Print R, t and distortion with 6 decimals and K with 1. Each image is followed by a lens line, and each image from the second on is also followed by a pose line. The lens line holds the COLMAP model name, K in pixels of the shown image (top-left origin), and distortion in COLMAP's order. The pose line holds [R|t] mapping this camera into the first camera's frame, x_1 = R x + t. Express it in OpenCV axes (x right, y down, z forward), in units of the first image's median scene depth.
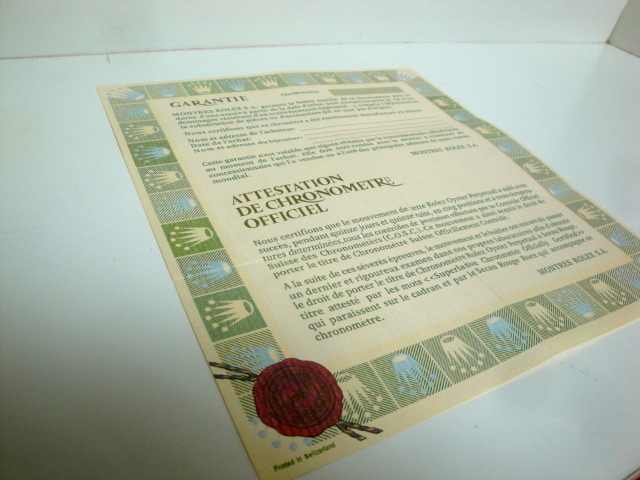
lens RADIAL K [[513.3, 0, 320.0], [0, 513.3, 240.0], [0, 0, 1]] dist [-0.154236, 0.114268]
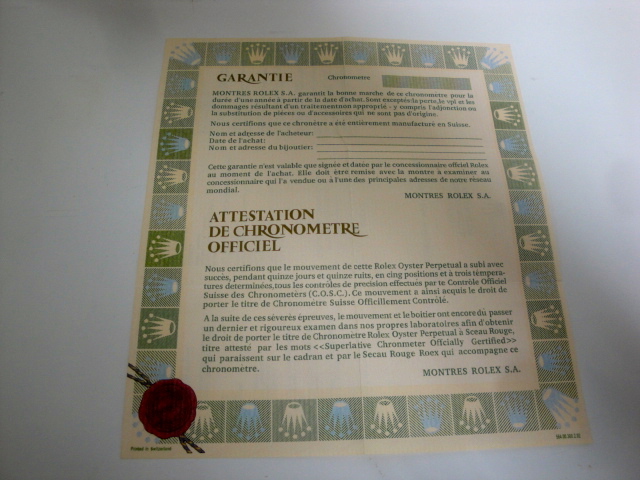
lens RADIAL K [[513.3, 0, 320.0], [0, 513.3, 240.0], [0, 0, 1]] dist [-0.154236, 0.114268]
pose [[0.893962, 0.358882, -0.268393, 0.429456], [-0.211380, 0.865772, 0.453606, -0.668617], [0.395158, -0.348774, 0.849828, 0.037590]]
